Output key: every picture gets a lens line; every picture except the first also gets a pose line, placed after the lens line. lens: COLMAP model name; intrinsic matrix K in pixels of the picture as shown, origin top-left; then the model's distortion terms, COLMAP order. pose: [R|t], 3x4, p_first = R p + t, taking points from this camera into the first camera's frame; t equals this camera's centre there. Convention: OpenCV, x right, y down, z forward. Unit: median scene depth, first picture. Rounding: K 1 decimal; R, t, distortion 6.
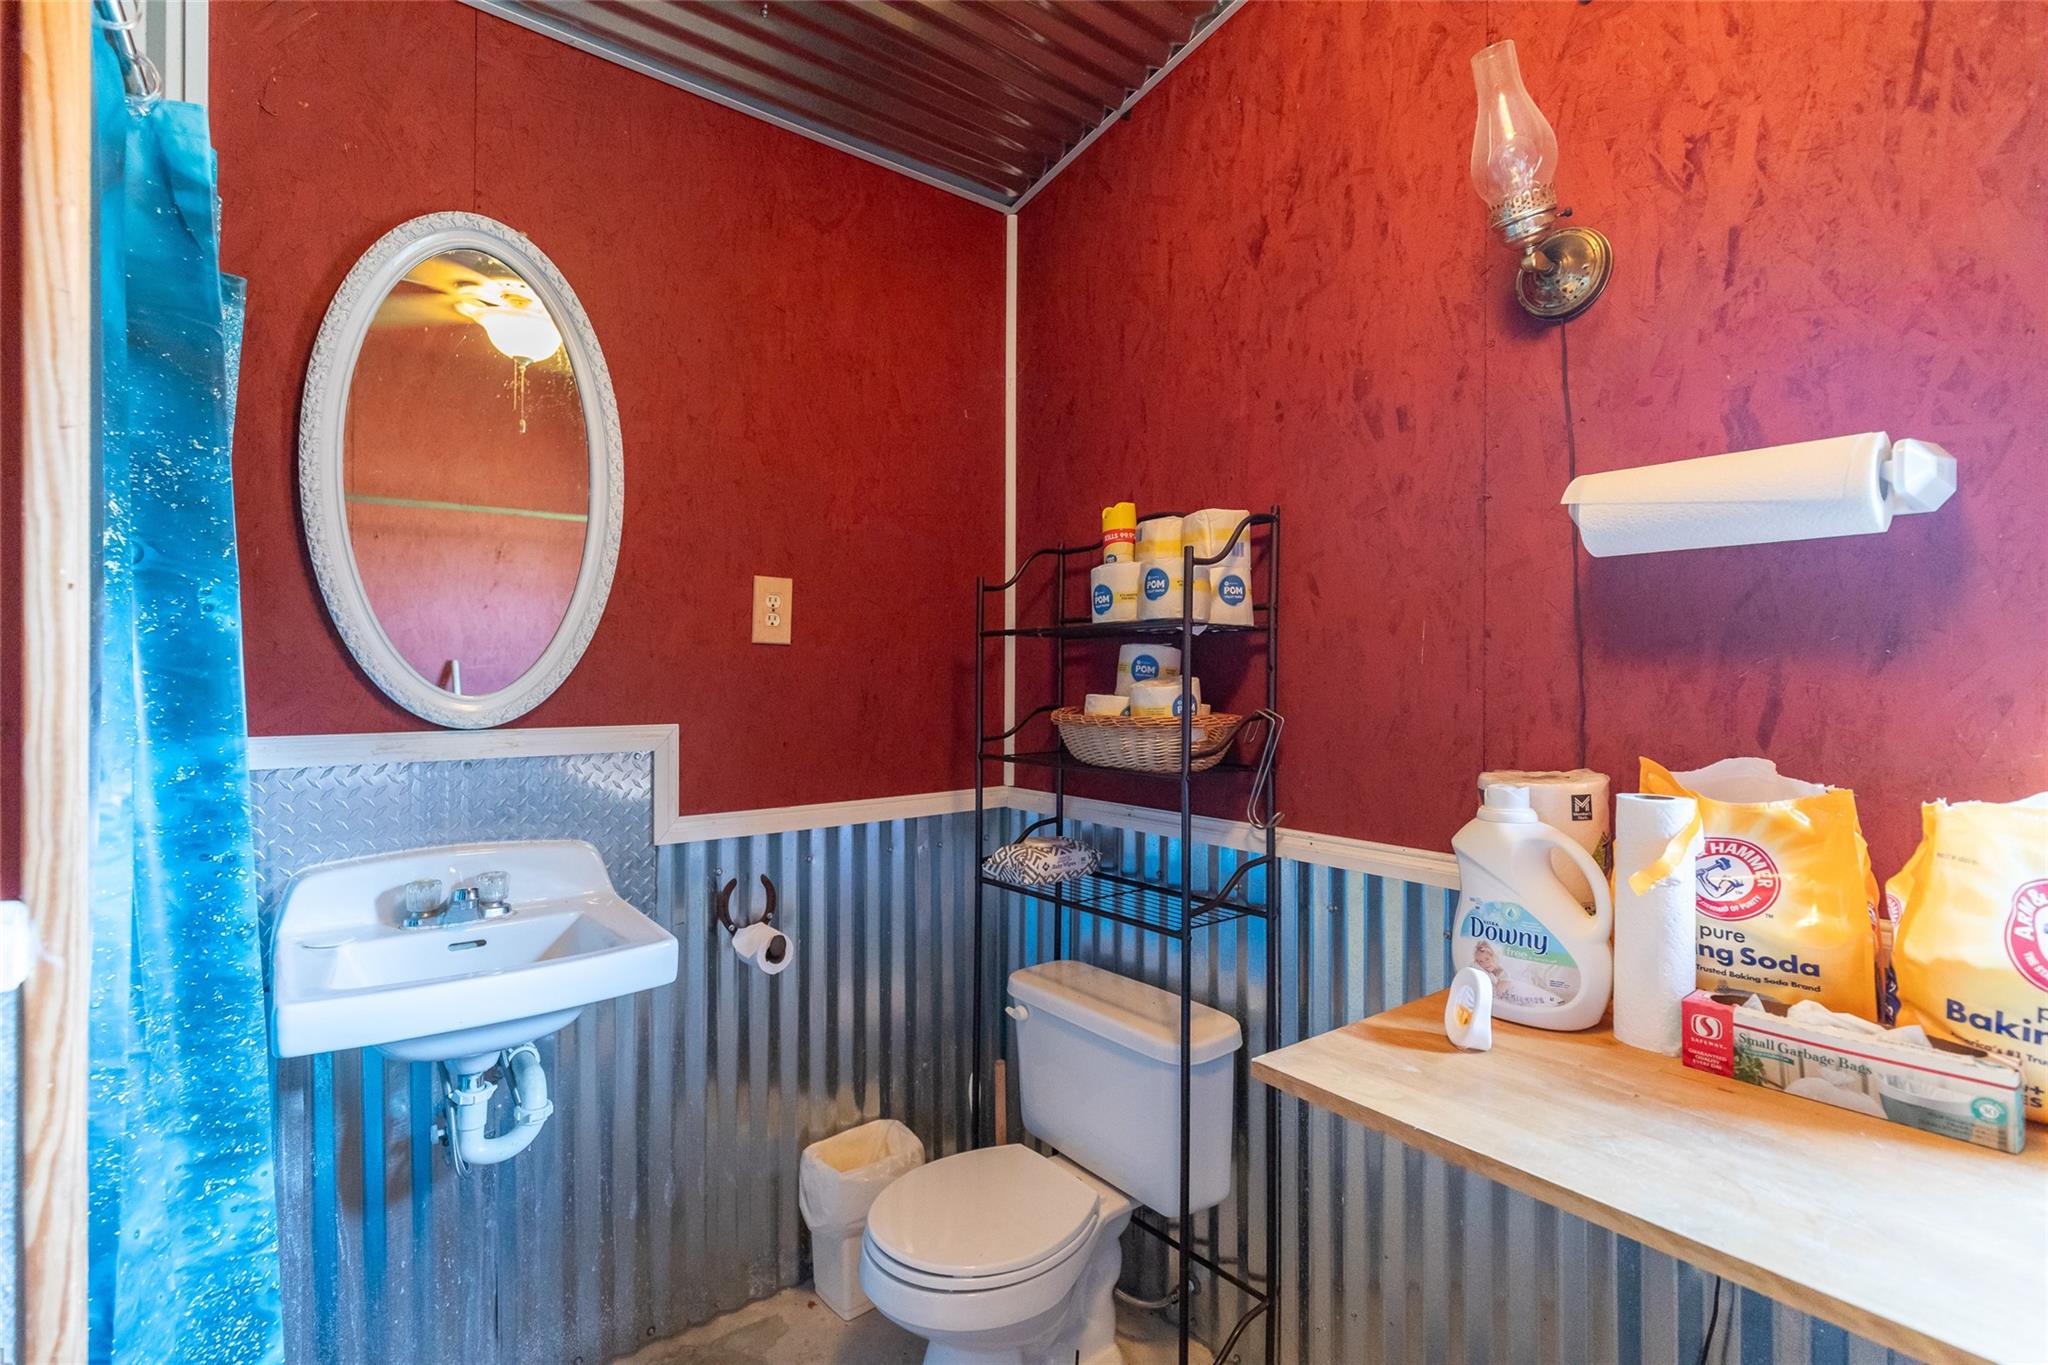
lens RADIAL K [[924.5, 0, 1026.5], [0, 924.5, 685.7], [0, 0, 1]] dist [-0.000518, 0.000836]
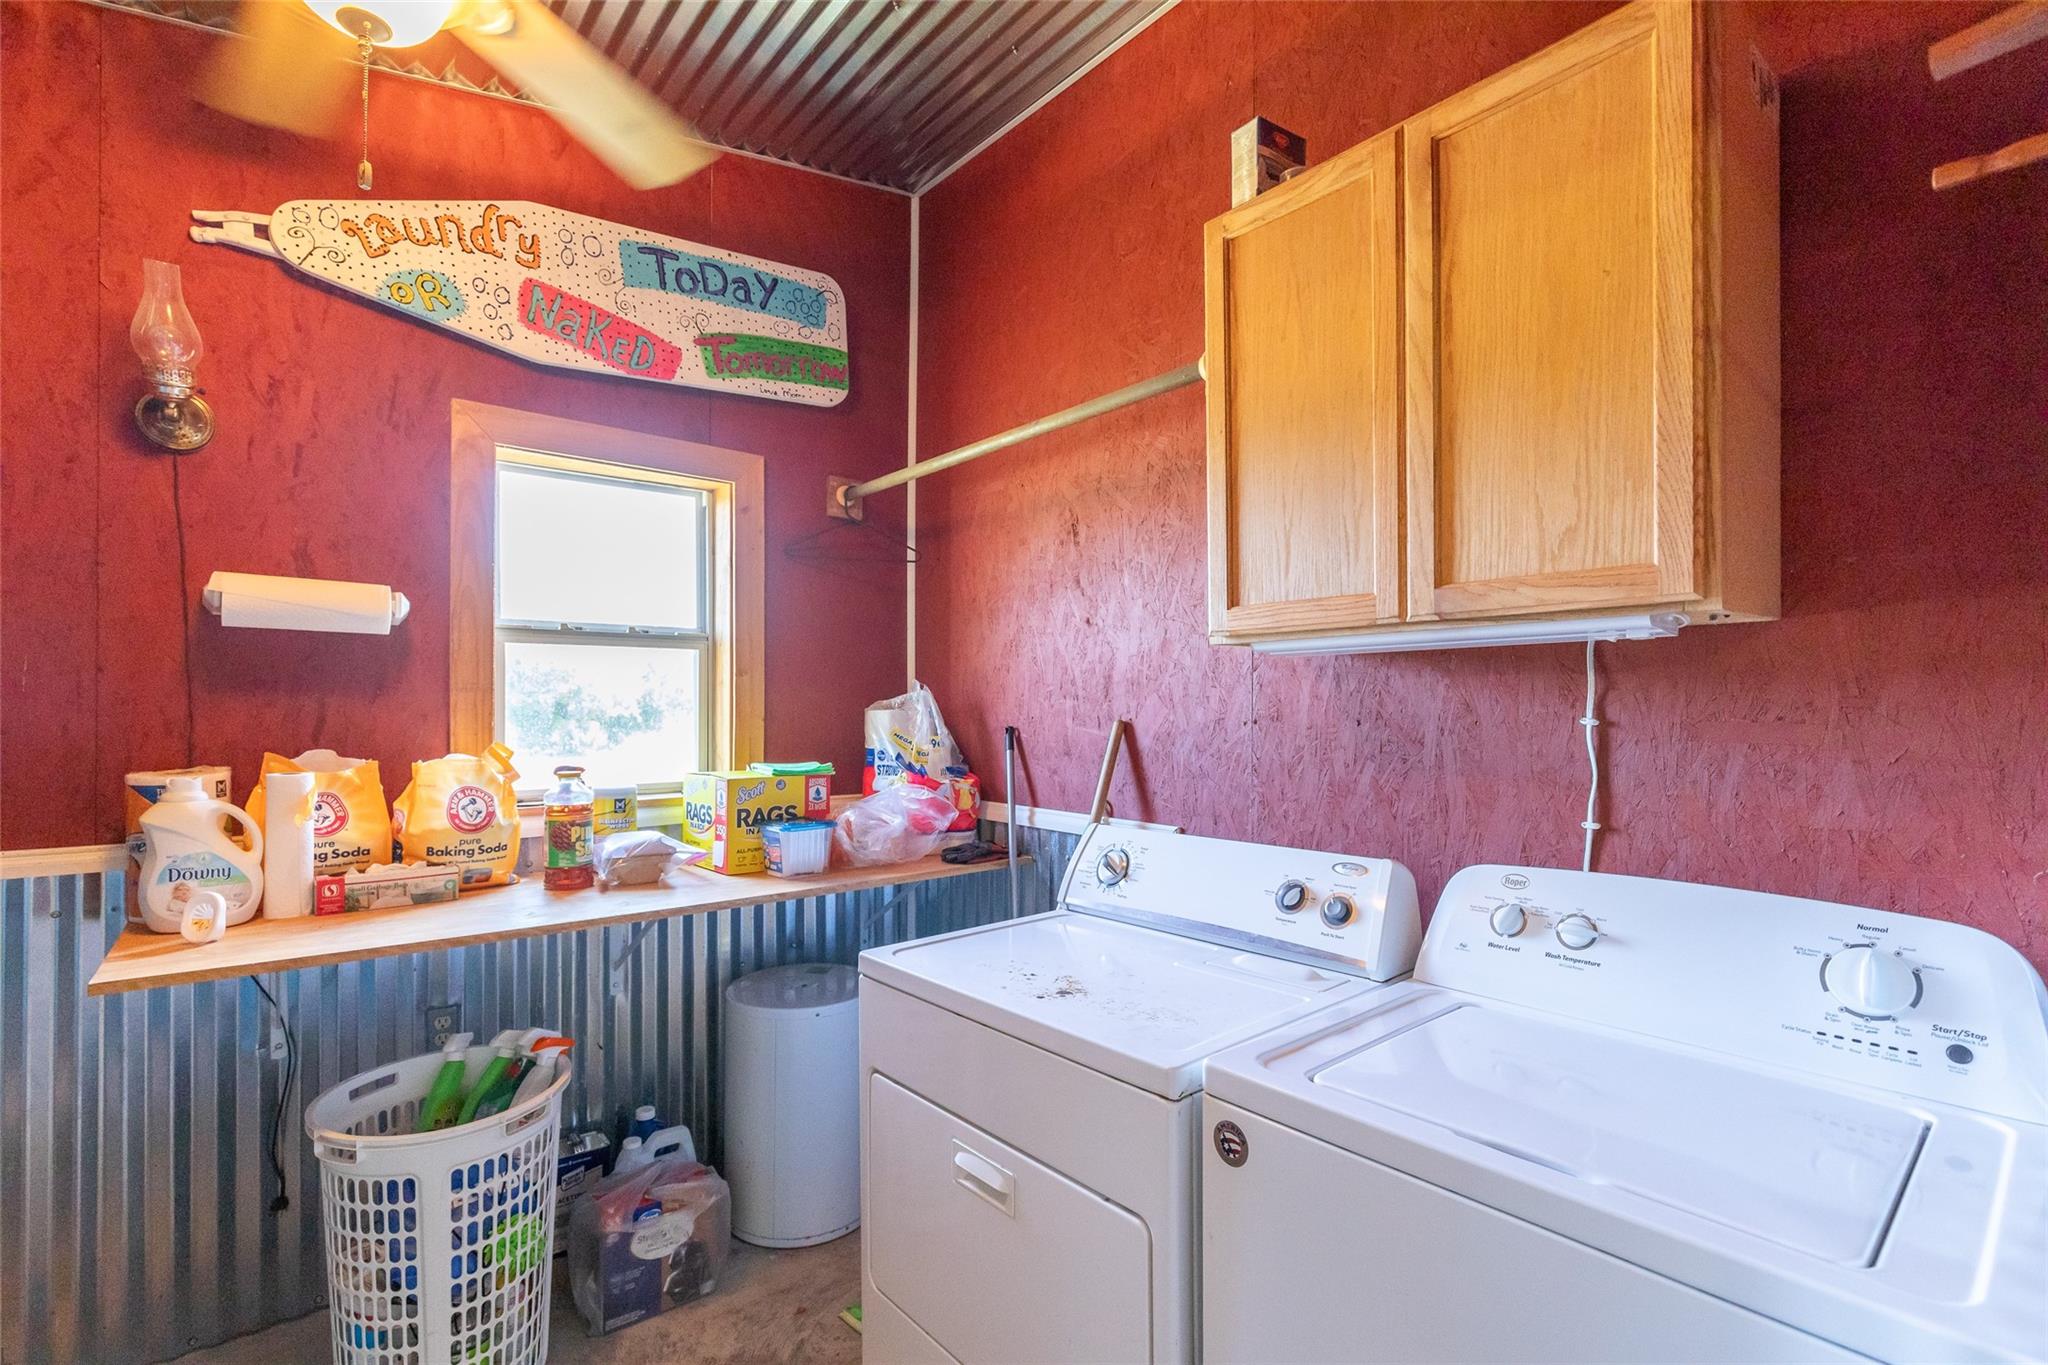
lens RADIAL K [[924.5, 0, 1025.8], [0, 924.5, 693.5], [0, 0, 1]] dist [-0.000518, 0.000836]
pose [[-0.046828, 0.012267, 0.998828, -1.121839], [0.000063, 0.999925, -0.012278, -0.009161], [-0.998903, -0.000512, -0.046826, -0.302528]]
